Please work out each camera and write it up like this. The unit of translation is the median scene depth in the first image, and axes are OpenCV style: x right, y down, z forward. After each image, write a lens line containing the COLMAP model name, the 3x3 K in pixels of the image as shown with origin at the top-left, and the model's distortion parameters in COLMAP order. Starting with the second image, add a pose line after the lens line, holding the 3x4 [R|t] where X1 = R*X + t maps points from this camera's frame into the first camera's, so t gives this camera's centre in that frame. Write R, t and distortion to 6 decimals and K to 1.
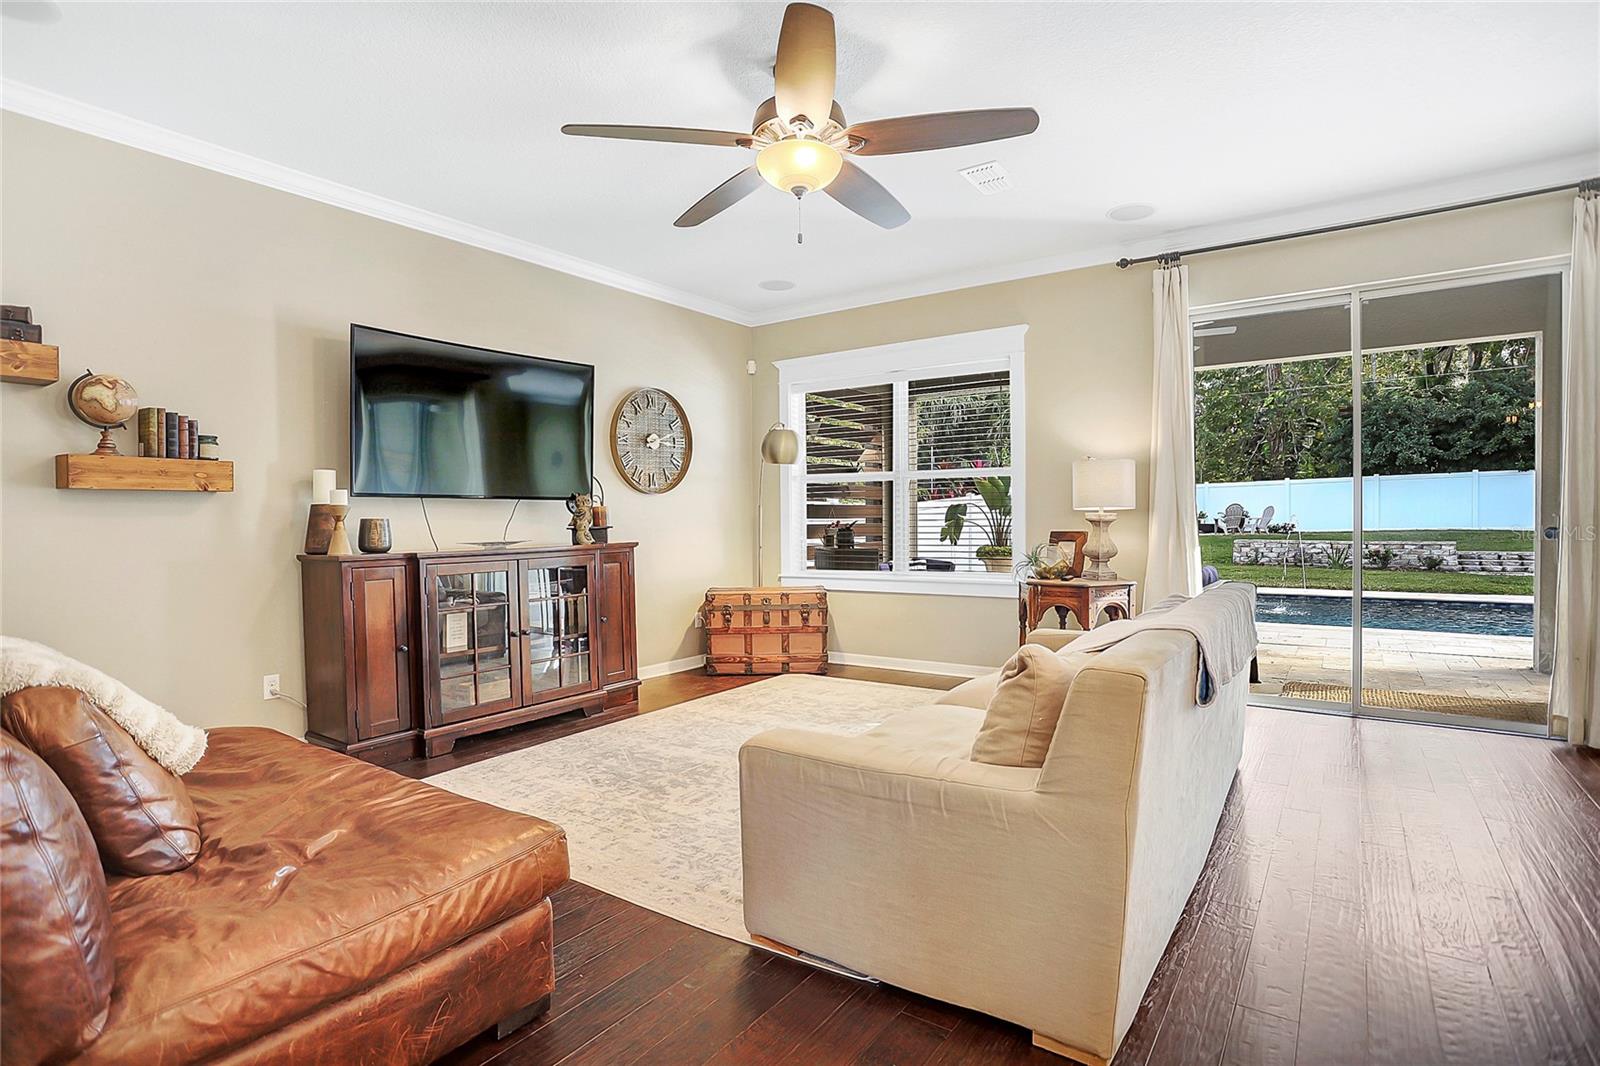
lens RADIAL K [[805.1, 0, 791.6], [0, 805.1, 525.6], [0, 0, 1]] dist [-0.051885, 0.021746]
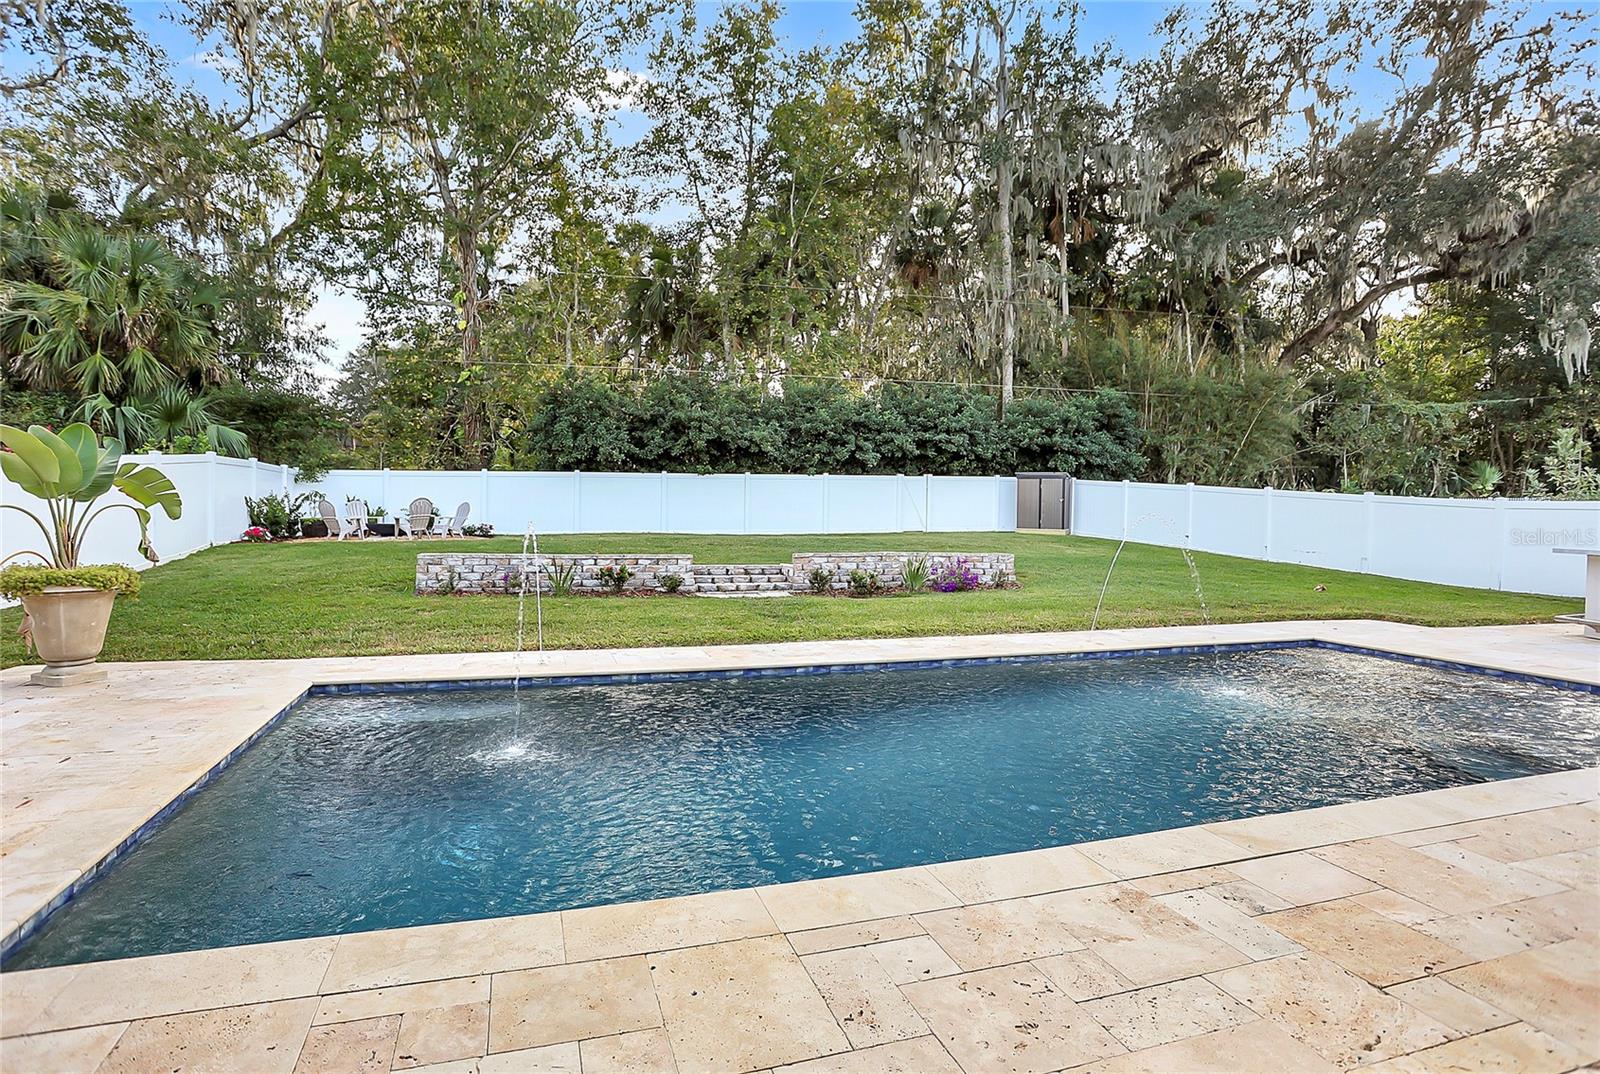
lens RADIAL K [[813.4, 0, 794.9], [0, 813.4, 520.8], [0, 0, 1]] dist [-0.018152, 0.001252]
pose [[0.591088, 0.008459, 0.806563, 0.154195], [-0.010612, 0.999940, -0.002711, -0.007976], [-0.806537, -0.006956, 0.591142, 0.270997]]
